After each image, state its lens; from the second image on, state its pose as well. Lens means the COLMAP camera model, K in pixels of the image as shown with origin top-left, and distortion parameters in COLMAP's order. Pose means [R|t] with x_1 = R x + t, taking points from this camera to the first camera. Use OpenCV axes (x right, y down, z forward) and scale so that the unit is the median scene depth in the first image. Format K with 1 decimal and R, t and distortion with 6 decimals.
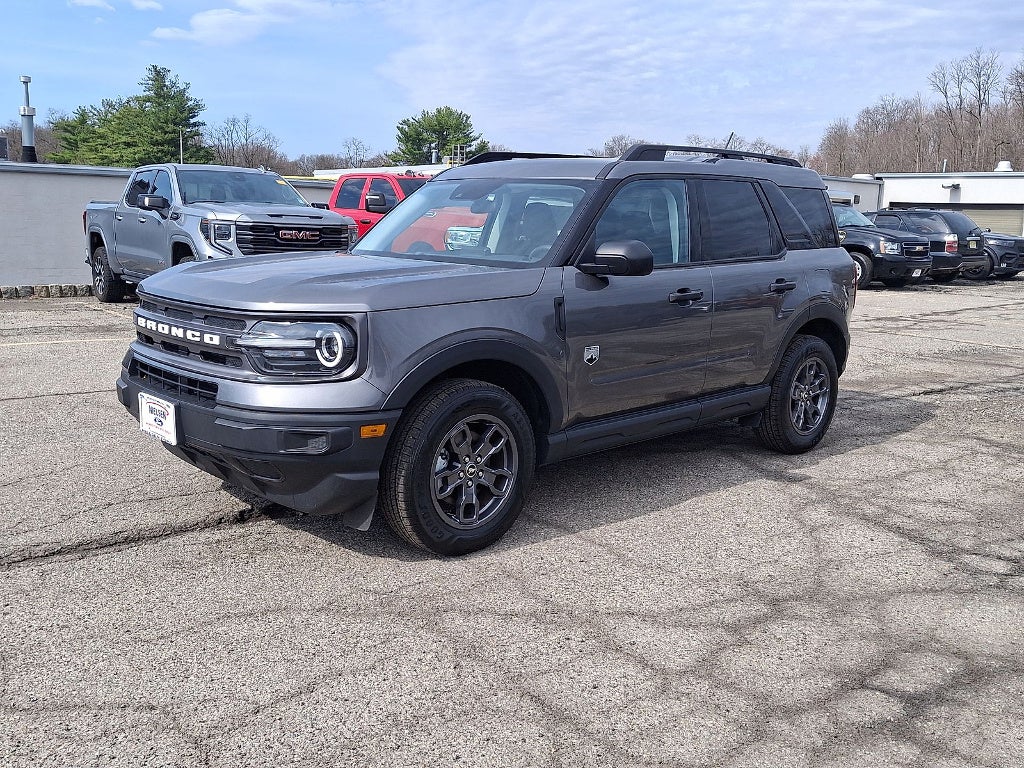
lens RADIAL K [[976.2, 0, 517.2], [0, 976.2, 383.4], [0, 0, 1]] dist [0.000621, -0.007894]
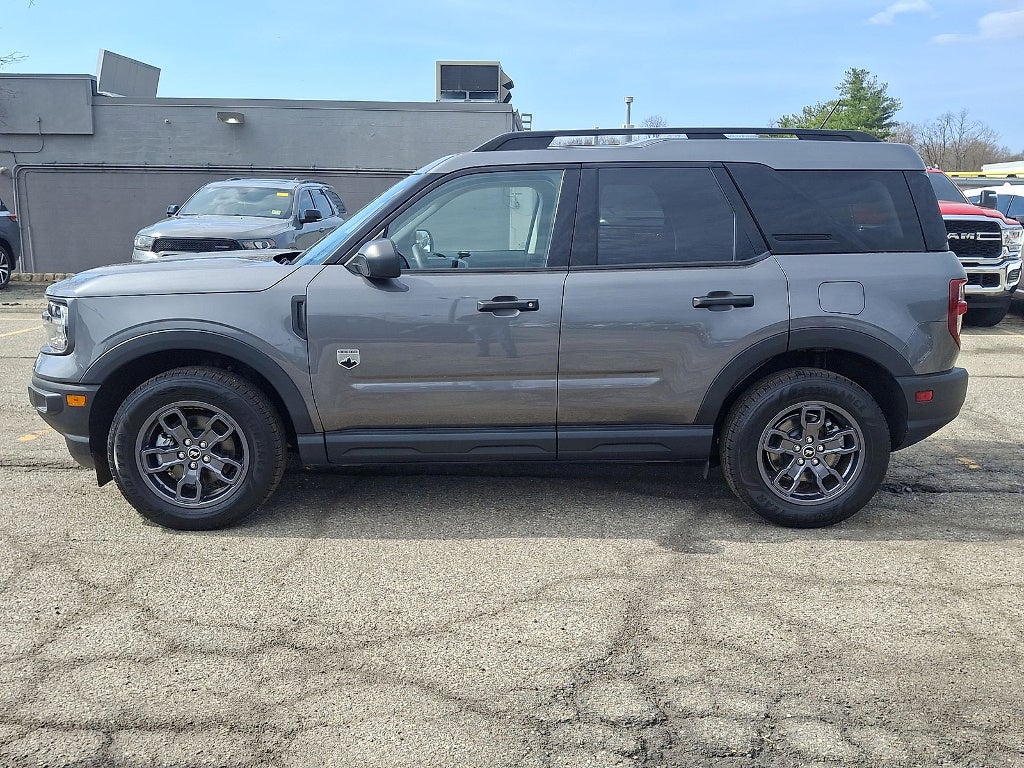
lens RADIAL K [[976.2, 0, 517.2], [0, 976.2, 383.4], [0, 0, 1]] dist [0.000621, -0.007894]
pose [[0.721225, 0.101103, -0.685283, 0.671207], [-0.103149, 0.993937, 0.038081, -0.046702], [0.684978, 0.043221, 0.727280, 0.324483]]
